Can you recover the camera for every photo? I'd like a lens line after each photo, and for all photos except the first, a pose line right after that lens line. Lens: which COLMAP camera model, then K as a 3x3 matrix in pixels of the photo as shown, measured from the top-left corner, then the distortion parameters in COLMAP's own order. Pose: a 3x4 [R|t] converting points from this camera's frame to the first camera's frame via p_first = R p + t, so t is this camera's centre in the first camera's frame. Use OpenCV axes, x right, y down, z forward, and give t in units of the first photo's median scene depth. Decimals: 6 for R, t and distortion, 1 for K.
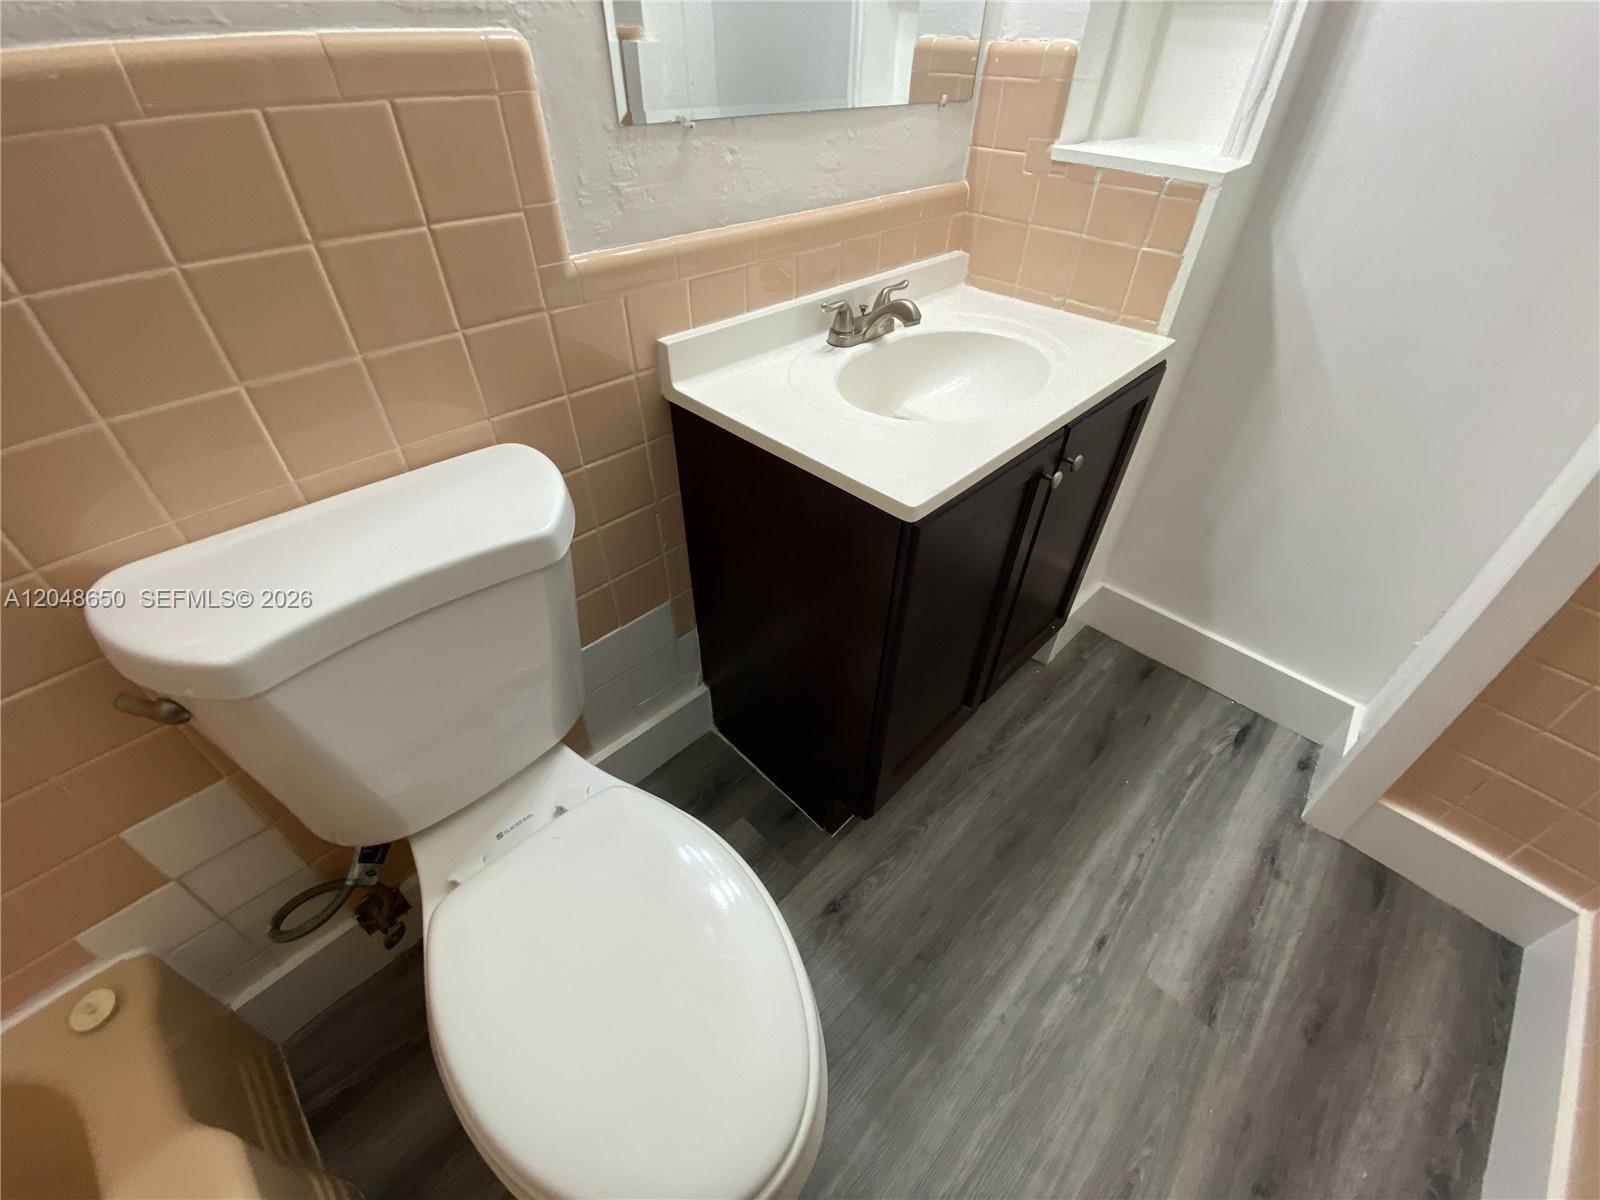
lens RADIAL K [[647.5, 0, 816.6], [0, 647.5, 594.5], [0, 0, 1]] dist [0.006904, -0.013563]
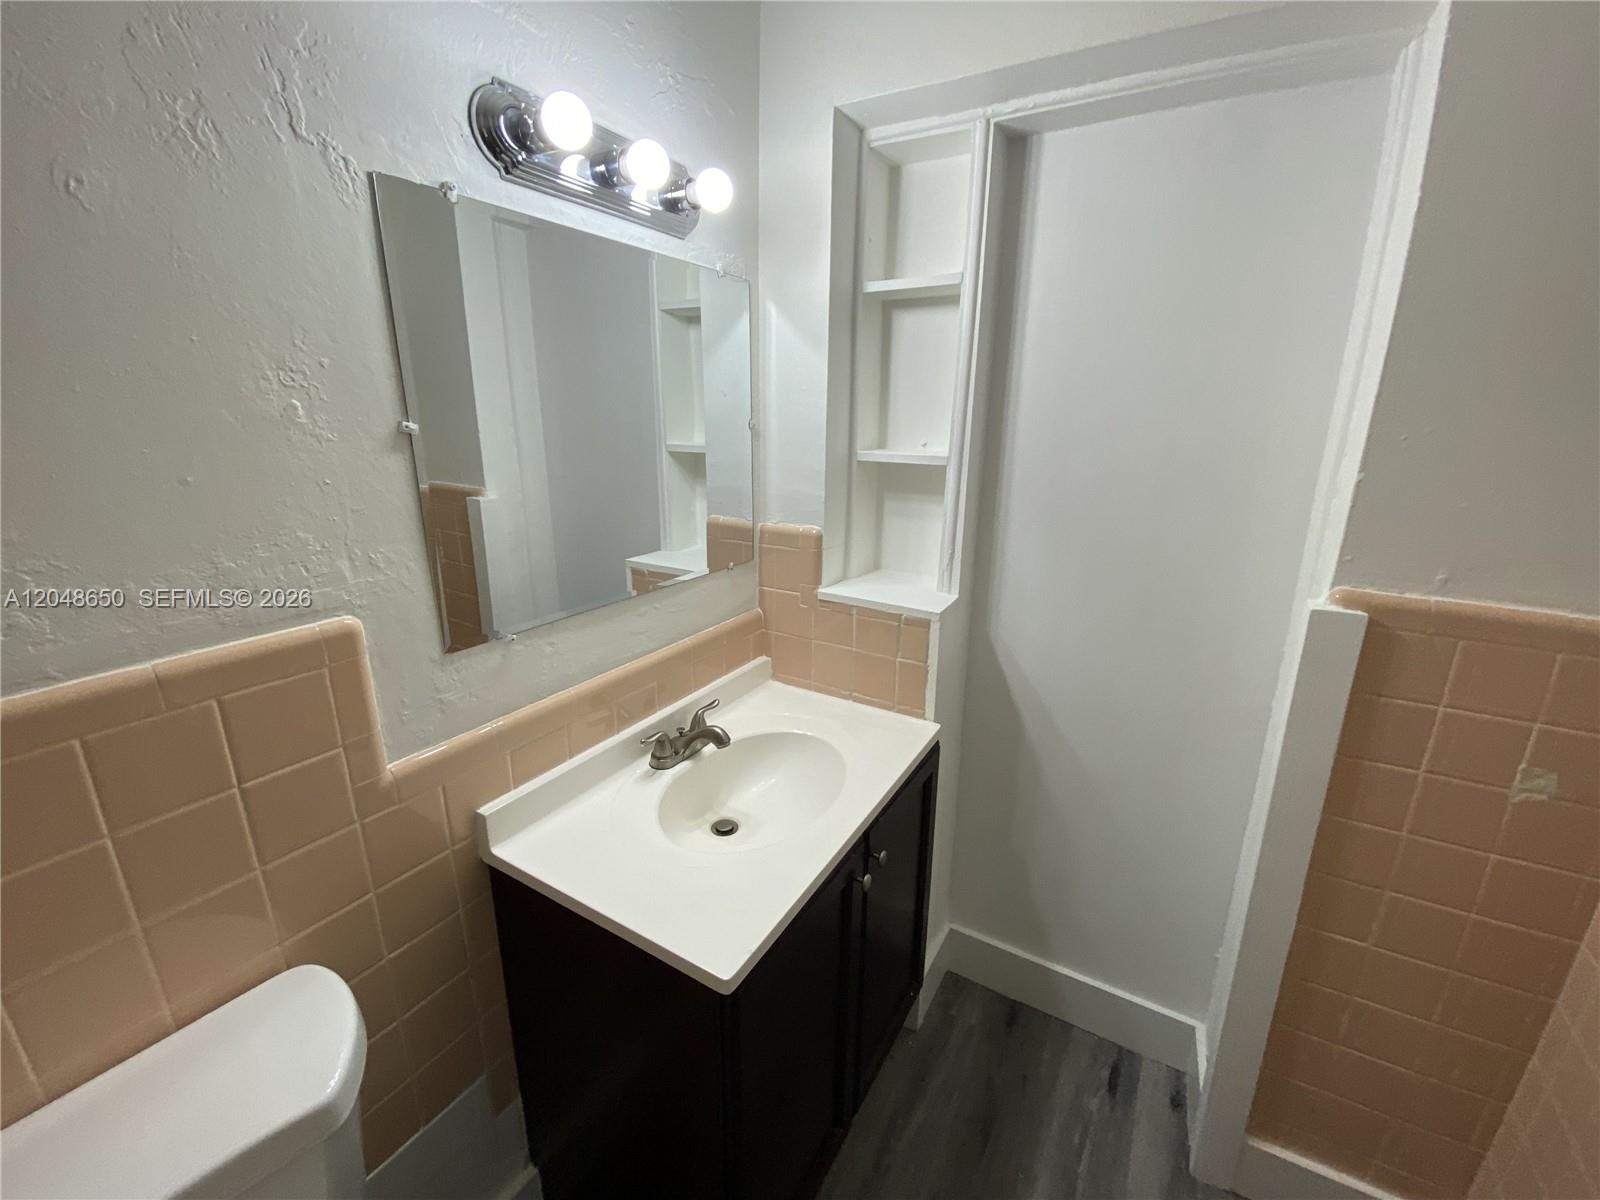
lens RADIAL K [[647.5, 0, 826.8], [0, 647.5, 565.2], [0, 0, 1]] dist [0.006904, -0.013563]
pose [[0.968186, -0.075184, 0.238671, 0.072218], [0.172842, 0.890637, -0.420585, -0.181388], [-0.180948, 0.448457, 0.875296, -0.171053]]
